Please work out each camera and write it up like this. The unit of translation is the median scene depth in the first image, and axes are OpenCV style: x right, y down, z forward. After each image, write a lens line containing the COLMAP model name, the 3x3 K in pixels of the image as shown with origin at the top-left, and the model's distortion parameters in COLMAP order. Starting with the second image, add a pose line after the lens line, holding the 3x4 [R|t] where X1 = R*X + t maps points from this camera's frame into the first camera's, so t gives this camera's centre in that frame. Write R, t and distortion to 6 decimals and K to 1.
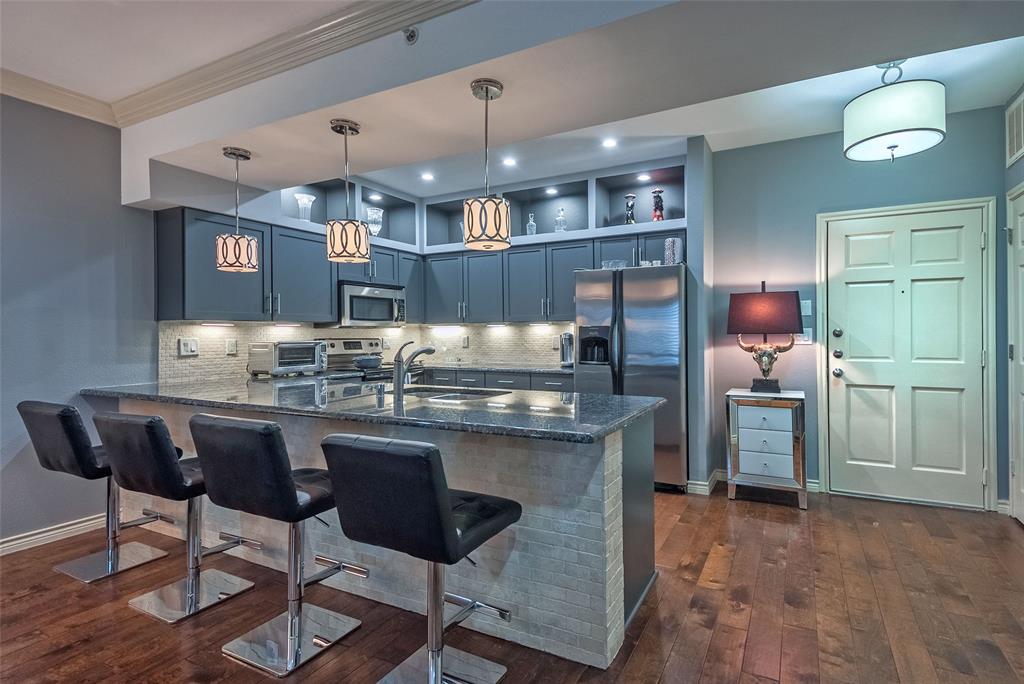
lens RADIAL K [[478.4, 0, 559.0], [0, 478.4, 330.2], [0, 0, 1]] dist [0.016892, -0.017324]
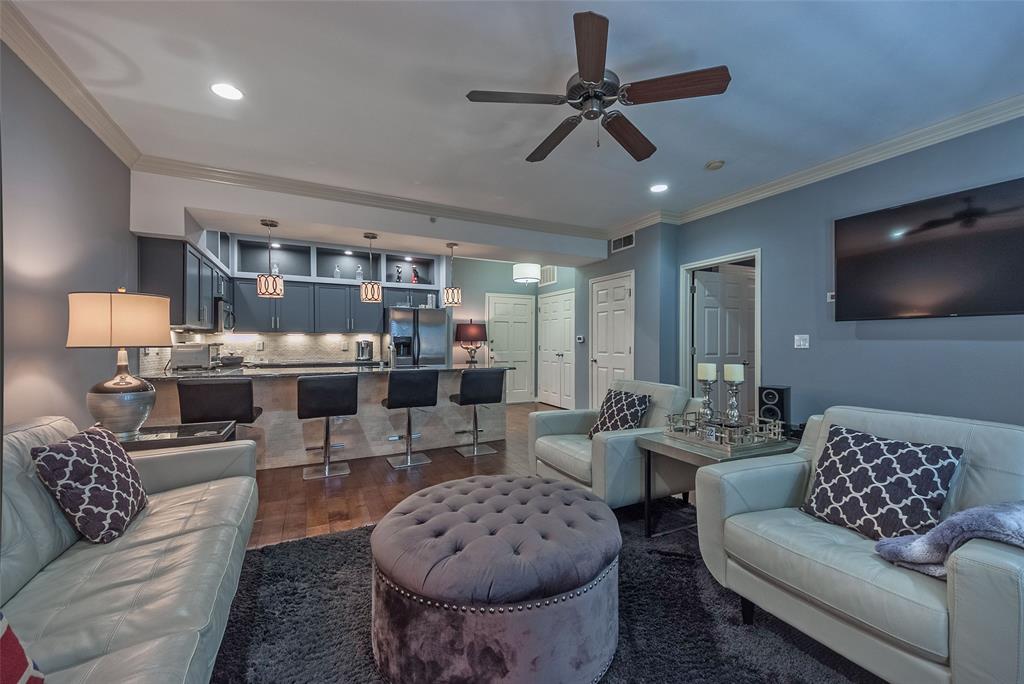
lens RADIAL K [[409.0, 0, 525.7], [0, 409.0, 339.4], [0, 0, 1]] dist [0.056470, -0.021032]
pose [[0.587850, 0.015468, 0.808822, -1.016687], [-0.006695, 0.999876, -0.014256, 0.024390], [-0.808942, 0.002965, 0.587881, -0.388743]]
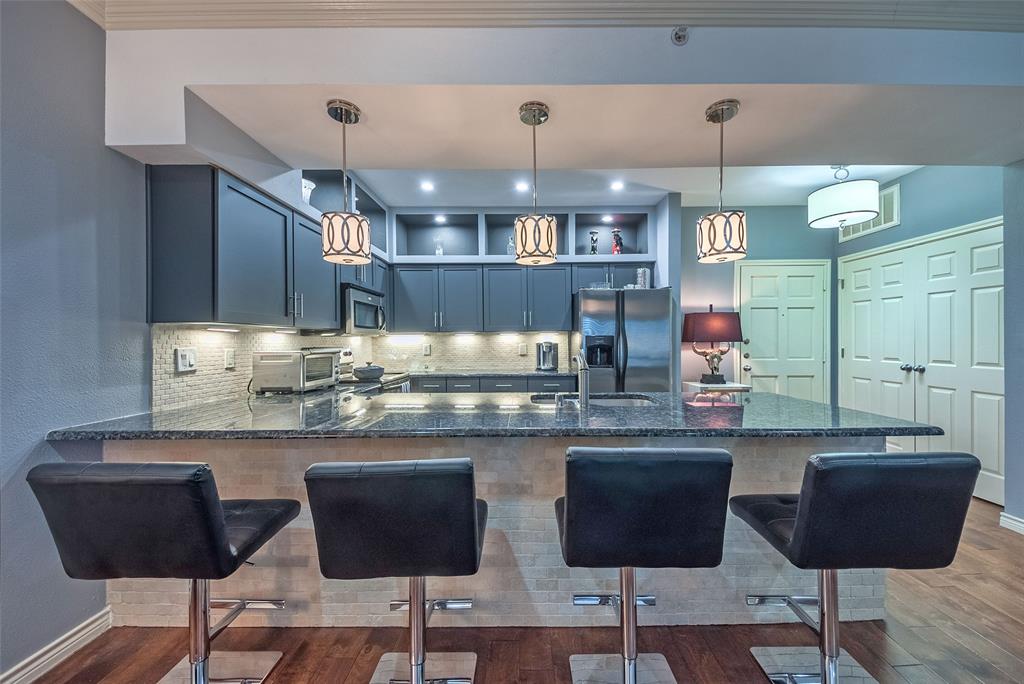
lens RADIAL K [[374.5, 0, 523.2], [0, 374.5, 341.9], [0, 0, 1]] dist [0.040502, -0.022566]
pose [[0.896537, 0.000502, 0.442968, -0.544337], [-0.002326, 0.999991, 0.003575, 0.004454], [-0.442962, -0.004236, 0.896530, 0.245651]]
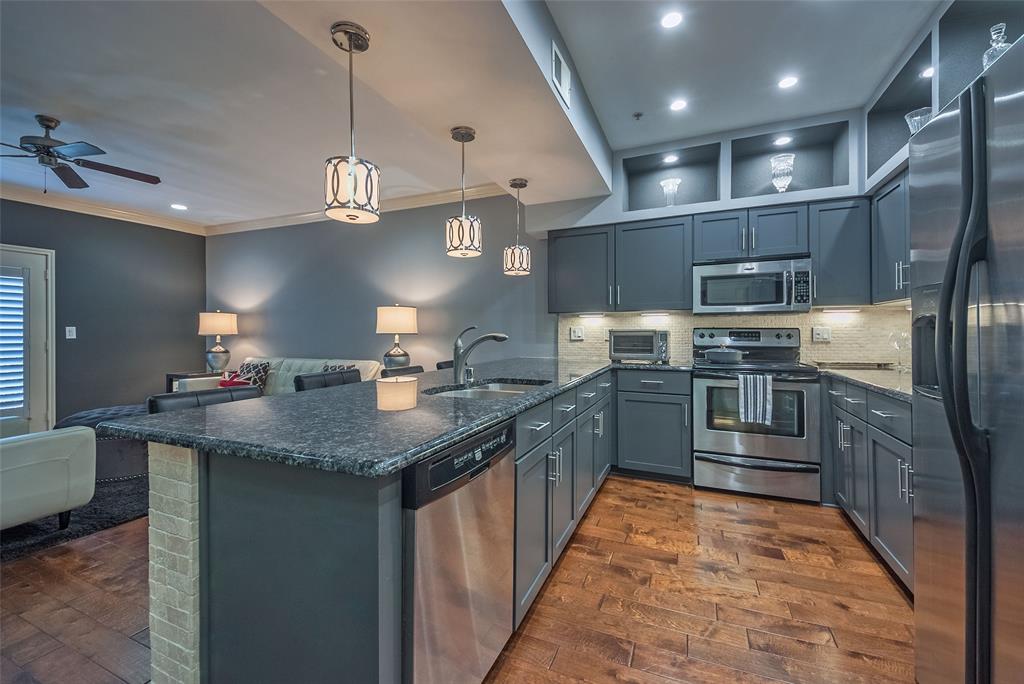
lens RADIAL K [[436.3, 0, 507.4], [0, 436.3, 330.5], [0, 0, 1]] dist [0.009087, -0.000288]
pose [[0.034615, 0.003764, -0.999394, 0.396188], [0.009417, 0.999947, 0.004092, 0.019260], [0.999356, -0.009553, 0.034578, 0.735147]]
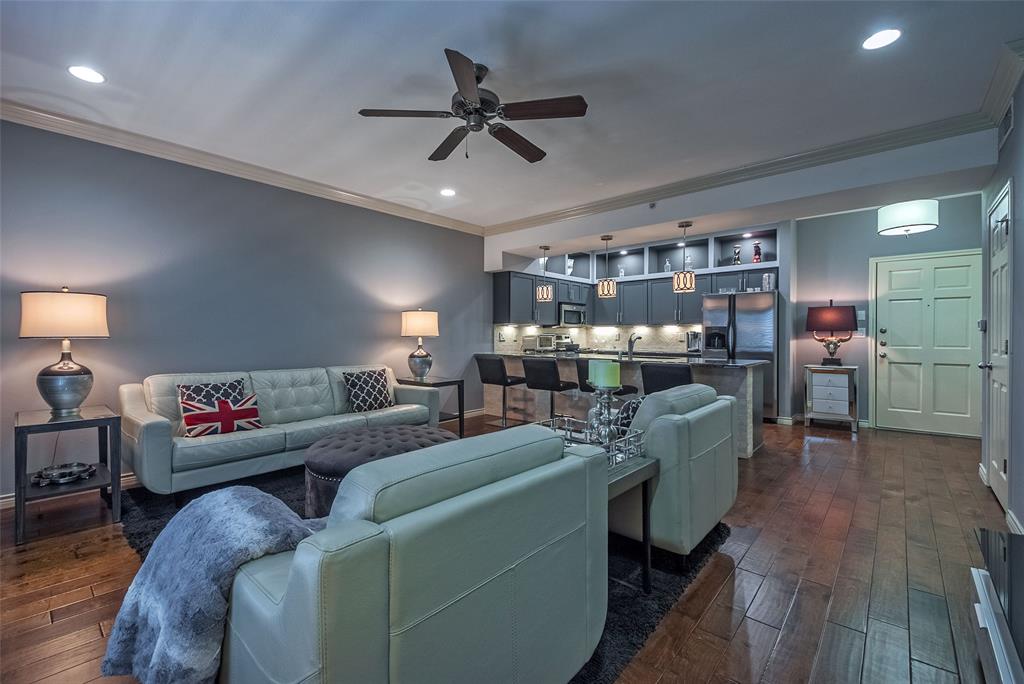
lens RADIAL K [[429.5, 0, 493.5], [0, 429.5, 338.5], [0, 0, 1]] dist [0.030947, -0.031438]
pose [[0.957697, 0.008244, -0.287662, -0.259683], [-0.004525, 0.999897, 0.013591, 0.017644], [0.287744, -0.011714, 0.957636, -0.764501]]
